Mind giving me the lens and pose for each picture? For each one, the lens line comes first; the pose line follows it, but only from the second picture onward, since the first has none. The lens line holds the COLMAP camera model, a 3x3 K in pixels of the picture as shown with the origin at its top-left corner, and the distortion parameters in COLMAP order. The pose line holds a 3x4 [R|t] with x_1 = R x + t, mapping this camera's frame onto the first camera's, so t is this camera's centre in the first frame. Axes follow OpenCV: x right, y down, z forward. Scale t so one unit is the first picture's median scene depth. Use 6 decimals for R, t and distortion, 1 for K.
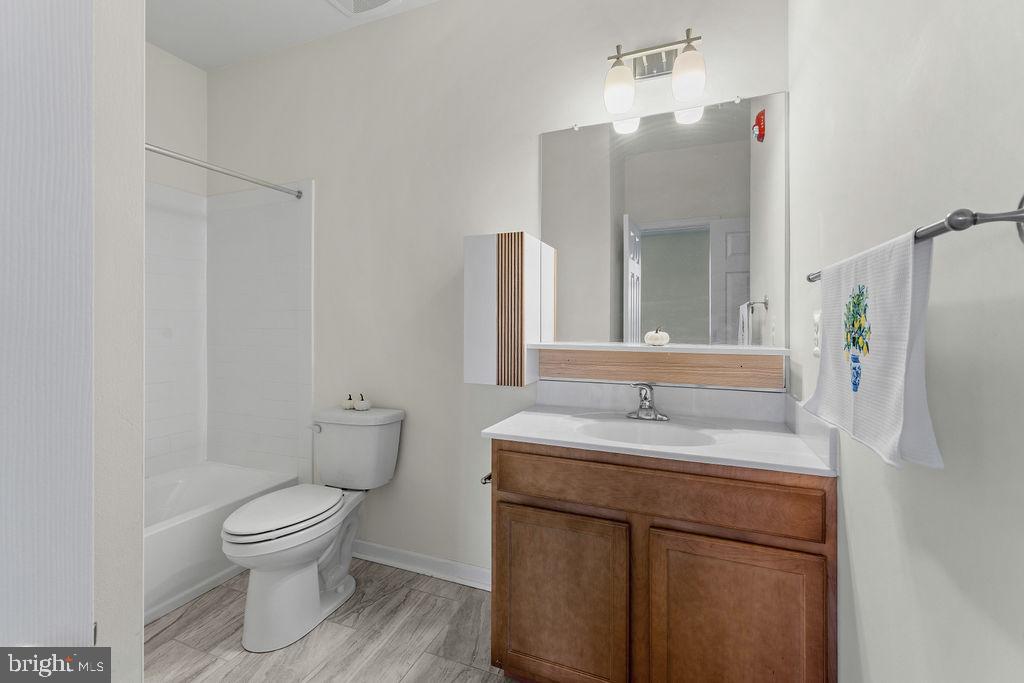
lens RADIAL K [[447.1, 0, 511.4], [0, 447.1, 321.4], [0, 0, 1]] dist [0.006740, -0.001877]
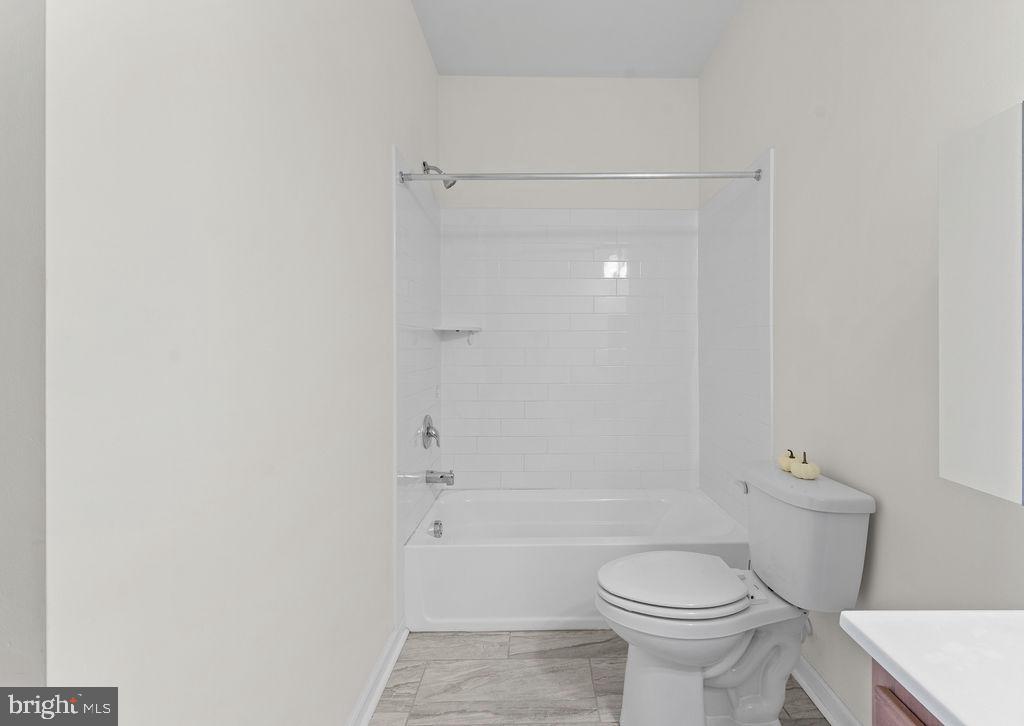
lens RADIAL K [[474.6, 0, 546.8], [0, 474.6, 344.0], [0, 0, 1]] dist [0.004120, 0.000635]
pose [[0.395297, -0.002125, -0.918551, 0.182248], [0.008540, 0.999963, 0.001361, 0.002352], [0.918514, -0.008383, 0.395300, 0.489188]]
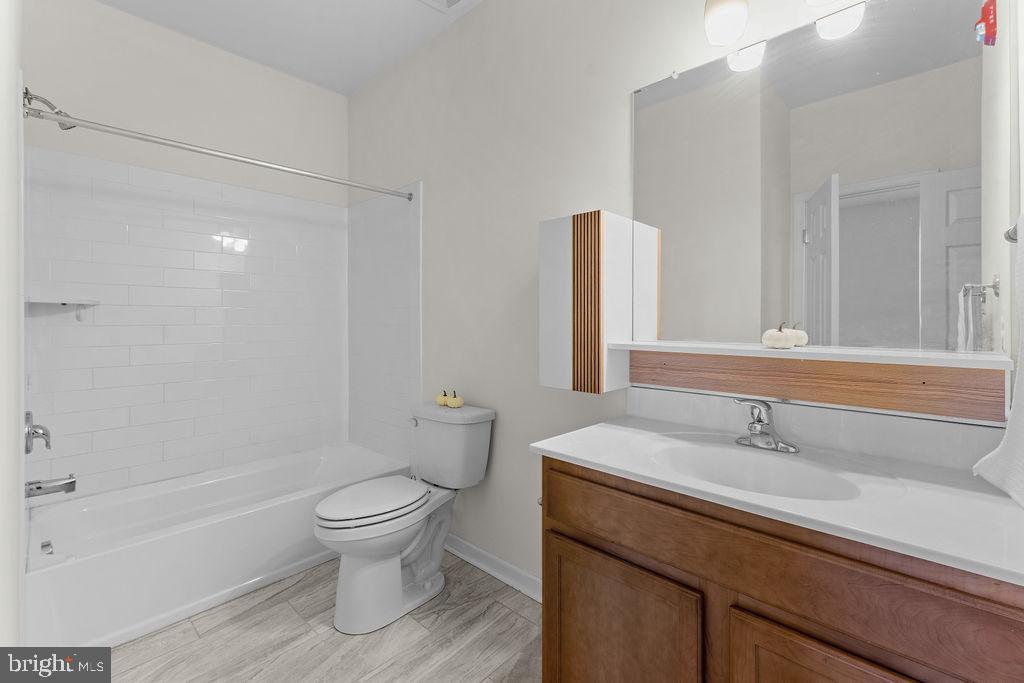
lens RADIAL K [[447.1, 0, 511.3], [0, 447.1, 318.9], [0, 0, 1]] dist [0.006740, -0.001877]
pose [[0.932583, -0.004120, -0.360932, 0.174524], [0.005360, 0.999983, 0.002434, 0.001360], [0.360915, -0.004204, 0.932589, 0.154876]]
